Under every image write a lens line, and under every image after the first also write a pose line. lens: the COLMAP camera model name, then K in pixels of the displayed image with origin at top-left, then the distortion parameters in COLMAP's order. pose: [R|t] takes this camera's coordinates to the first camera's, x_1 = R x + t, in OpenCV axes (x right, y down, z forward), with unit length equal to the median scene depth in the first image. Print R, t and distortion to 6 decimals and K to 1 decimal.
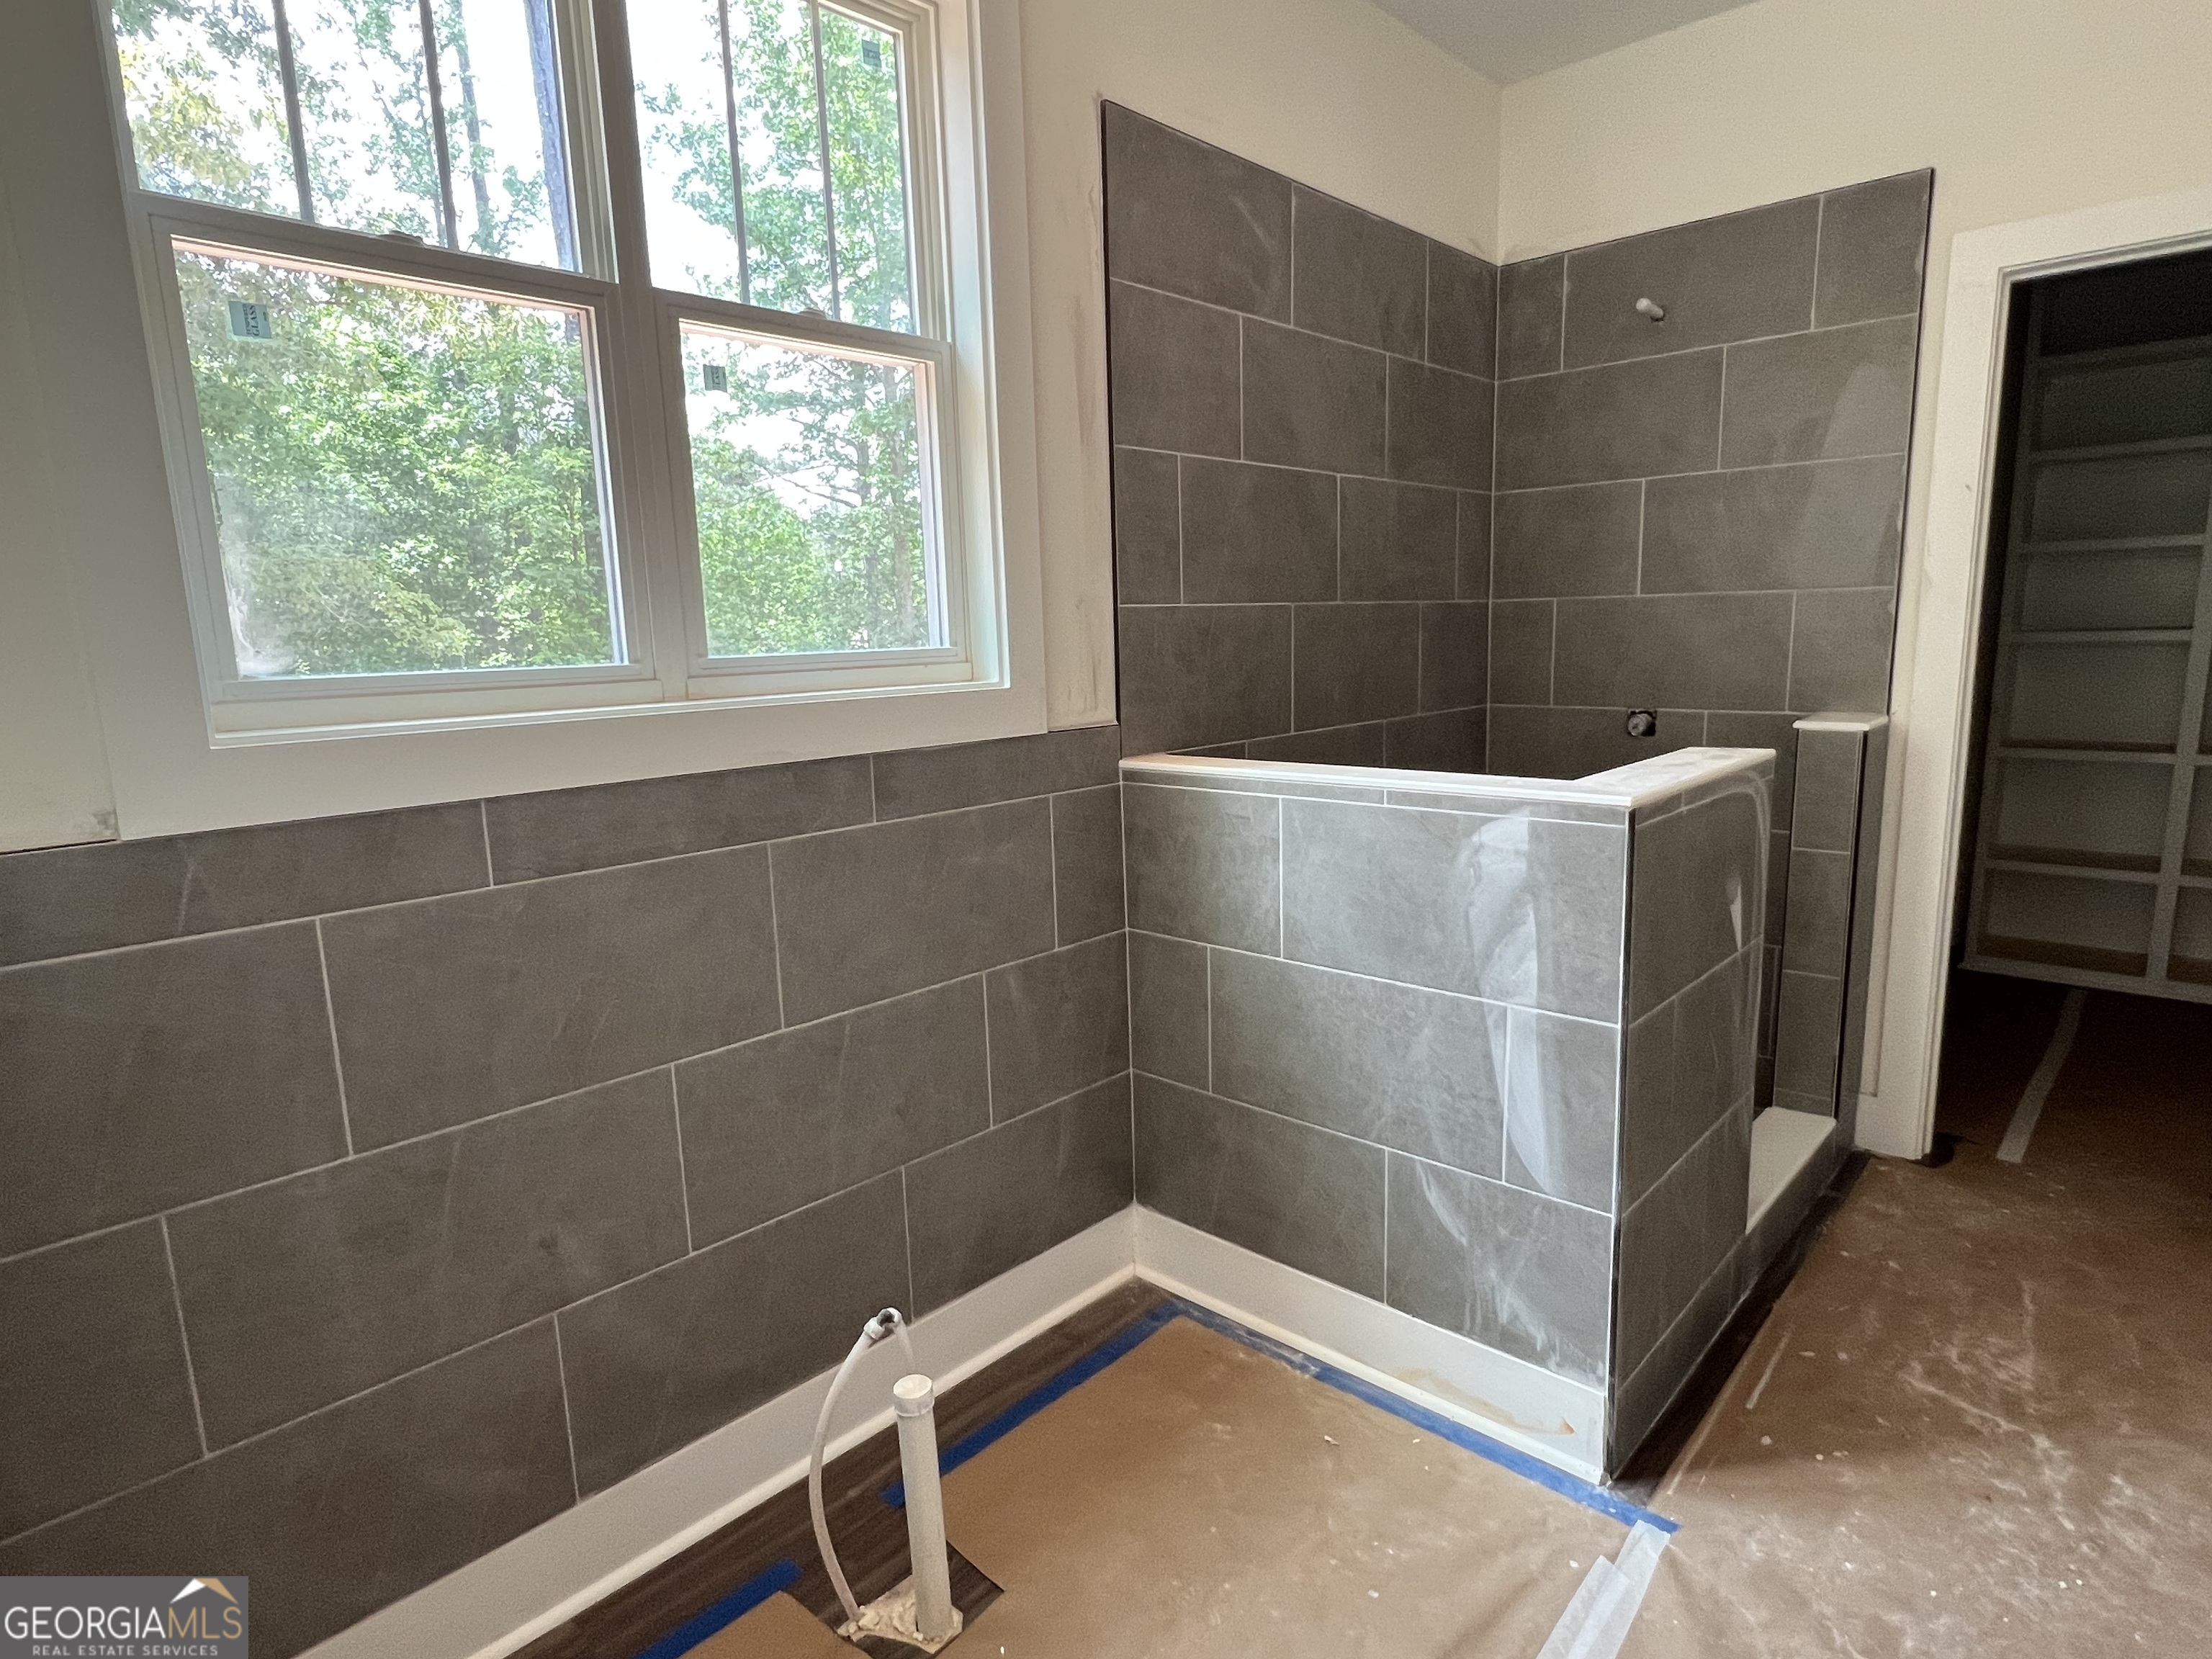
lens RADIAL K [[1234.6, 0, 1082.1], [0, 1234.6, 845.6], [0, 0, 1]] dist [-0.006467, 0.003845]
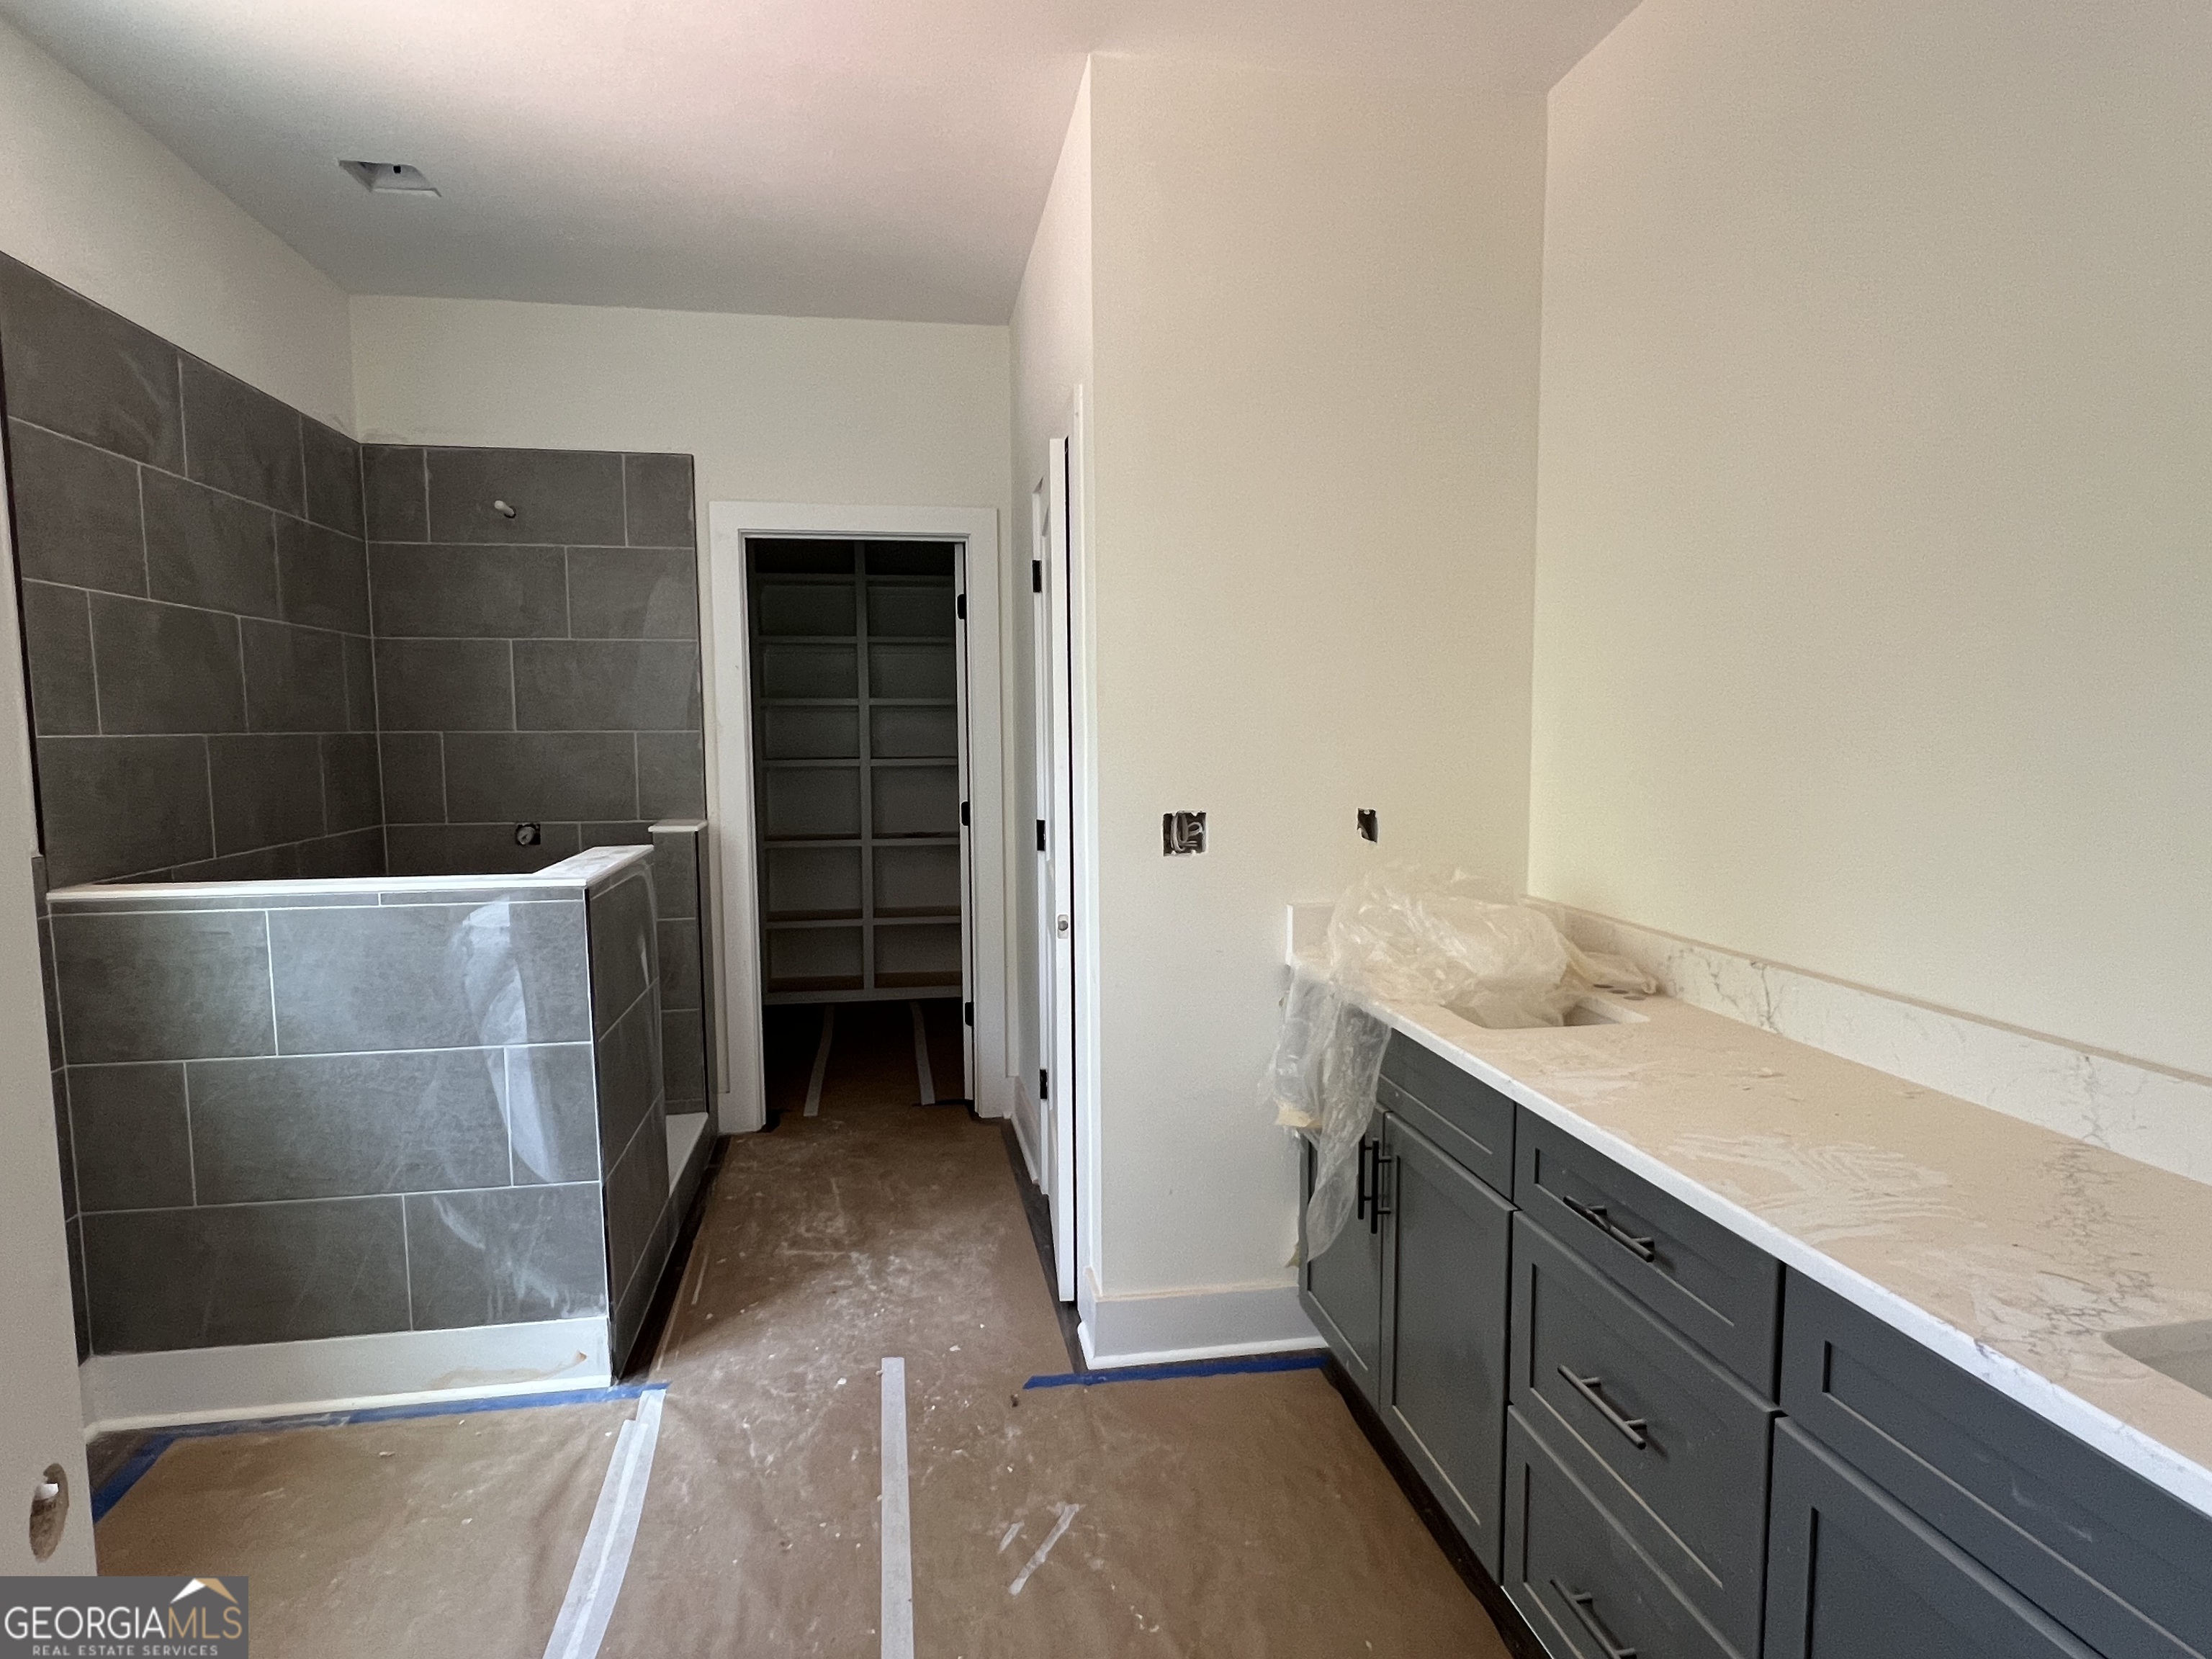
lens RADIAL K [[1234.6, 0, 1100.7], [0, 1234.6, 837.0], [0, 0, 1]] dist [-0.006467, 0.003845]
pose [[0.603206, -0.046347, 0.796237, -0.257631], [0.128060, 0.990986, -0.039332, 0.034599], [-0.787237, 0.125692, 0.603704, -0.270000]]
